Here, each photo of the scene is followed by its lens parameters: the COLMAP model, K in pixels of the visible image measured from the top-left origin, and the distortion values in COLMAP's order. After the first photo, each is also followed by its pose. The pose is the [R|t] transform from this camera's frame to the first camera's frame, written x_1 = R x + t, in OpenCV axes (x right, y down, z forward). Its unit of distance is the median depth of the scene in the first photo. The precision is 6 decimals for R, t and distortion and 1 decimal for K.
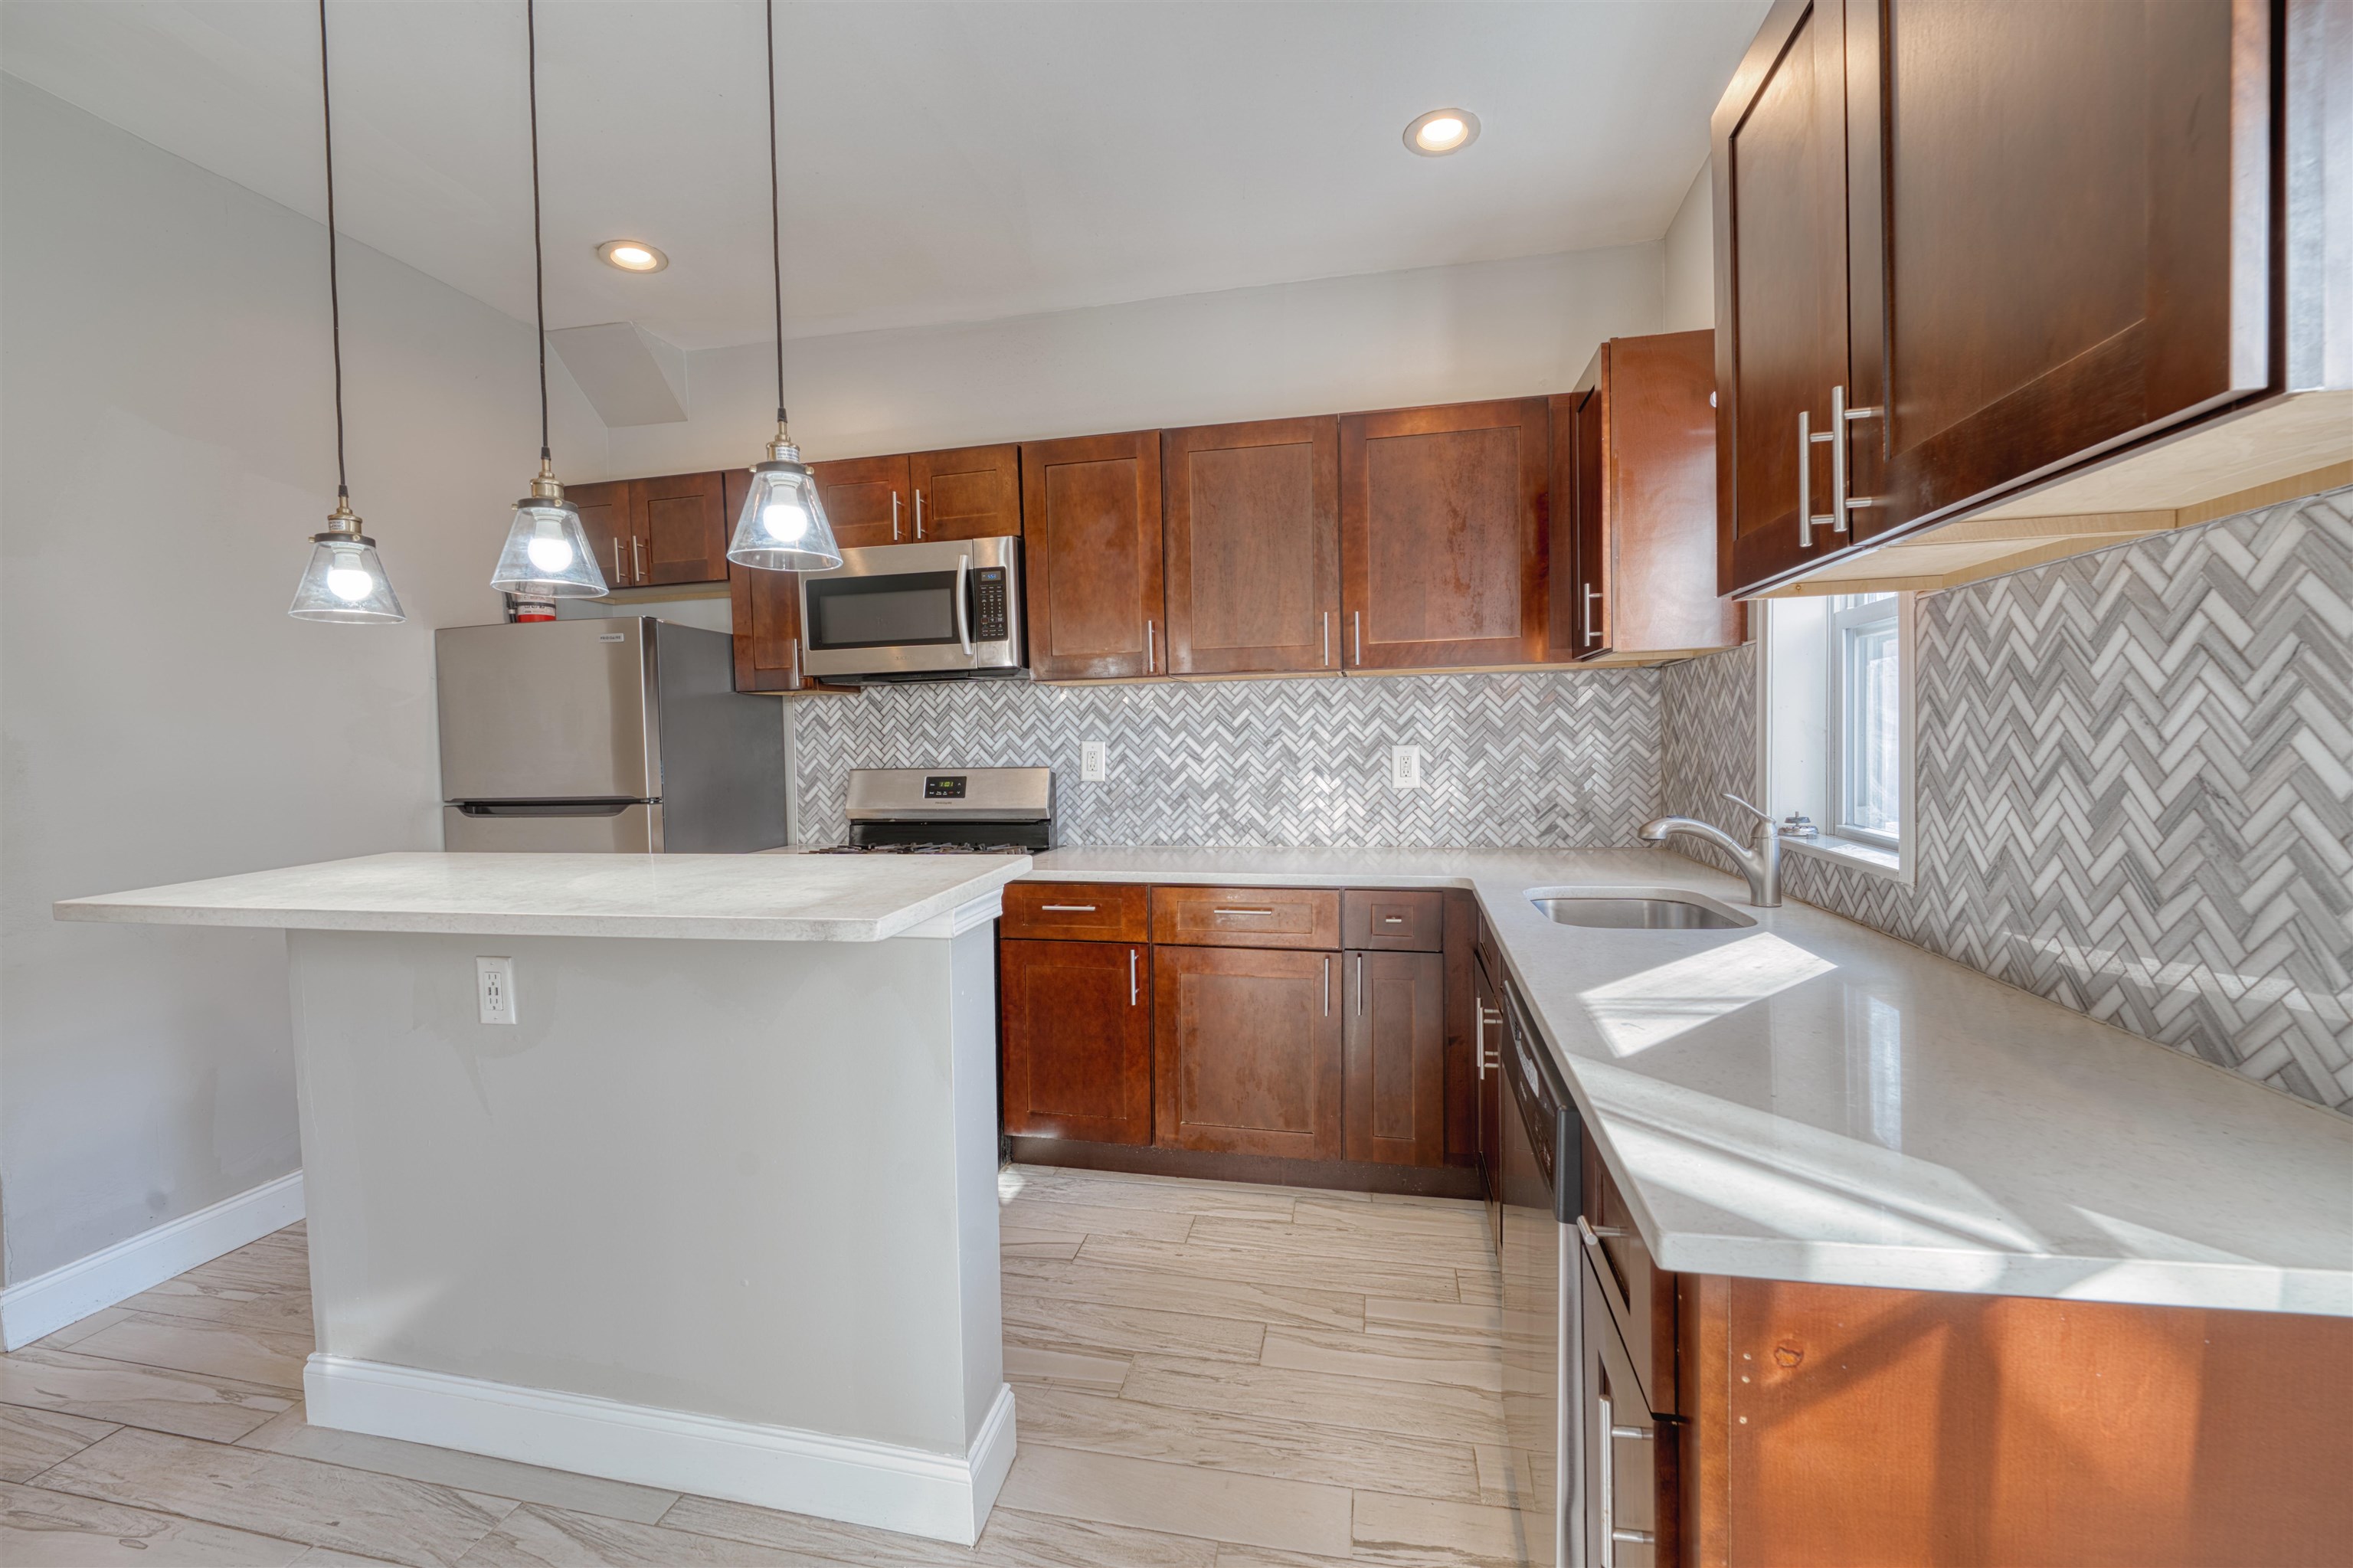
lens RADIAL K [[953.6, 0, 1189.1], [0, 953.6, 782.7], [0, 0, 1]] dist [-0.004185, -0.002829]
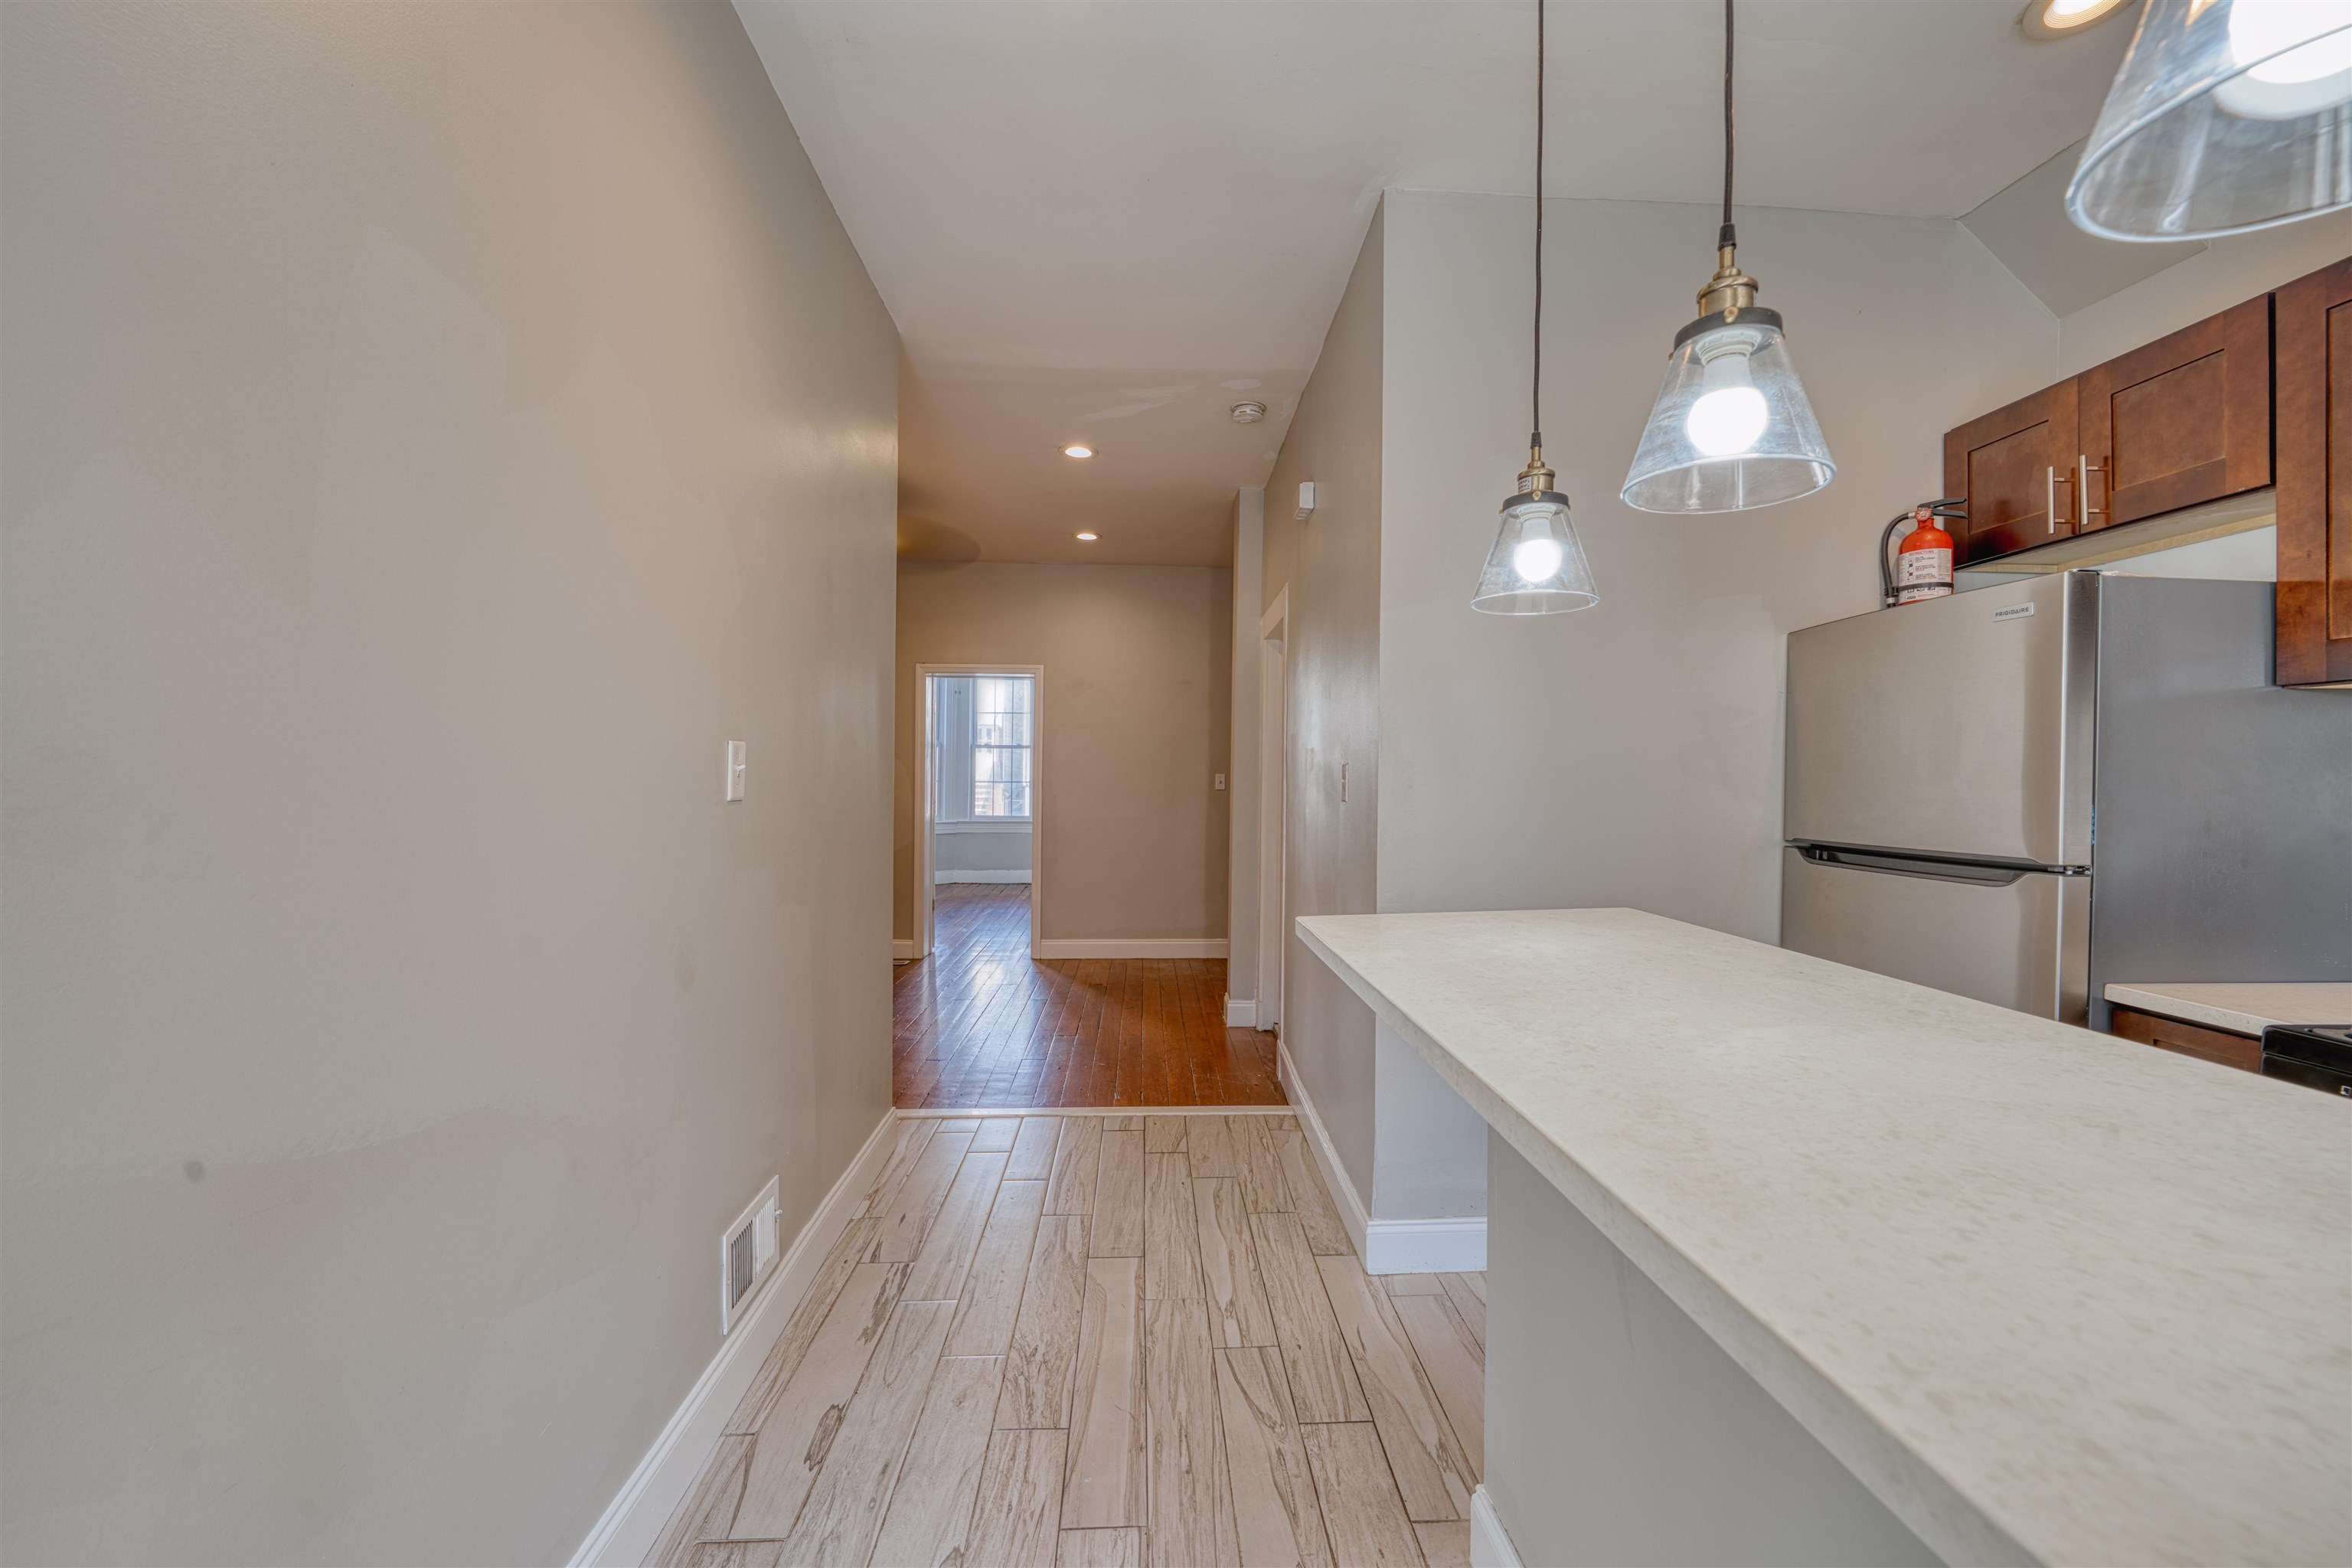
lens RADIAL K [[934.2, 0, 1171.9], [0, 934.2, 773.8], [0, 0, 1]] dist [0.009048, -0.011774]
pose [[0.224378, 0.026268, -0.974148, -0.114995], [-0.062681, 0.997956, 0.012472, -0.015580], [0.972484, 0.058262, 0.225566, 0.299730]]
